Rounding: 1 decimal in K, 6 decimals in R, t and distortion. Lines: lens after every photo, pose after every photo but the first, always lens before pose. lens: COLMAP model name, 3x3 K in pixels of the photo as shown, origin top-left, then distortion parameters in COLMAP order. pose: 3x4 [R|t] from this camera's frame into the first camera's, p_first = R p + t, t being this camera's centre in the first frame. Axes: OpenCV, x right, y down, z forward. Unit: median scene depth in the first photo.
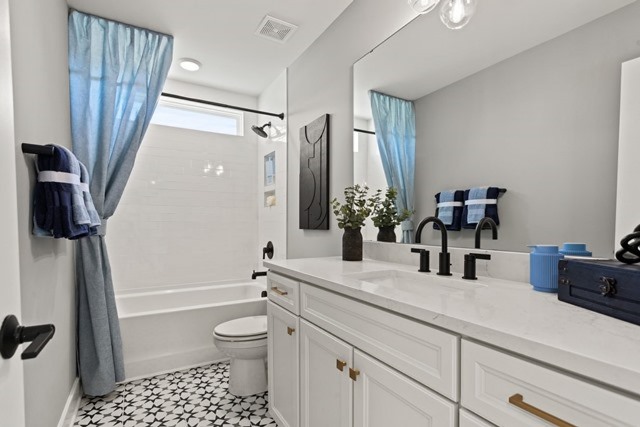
lens RADIAL K [[307.5, 0, 317.9], [0, 307.5, 214.0], [0, 0, 1]] dist [0.011415, -0.000269]
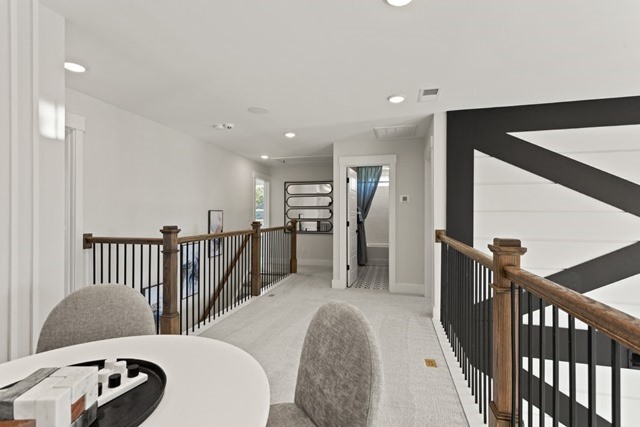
lens RADIAL K [[307.5, 0, 317.9], [0, 307.5, 214.0], [0, 0, 1]] dist [0.011415, -0.000269]
pose [[0.726086, 0.045930, -0.686068, 1.315360], [-0.036127, 0.998937, 0.028641, -0.081687], [0.686654, 0.003989, 0.726973, -1.895684]]
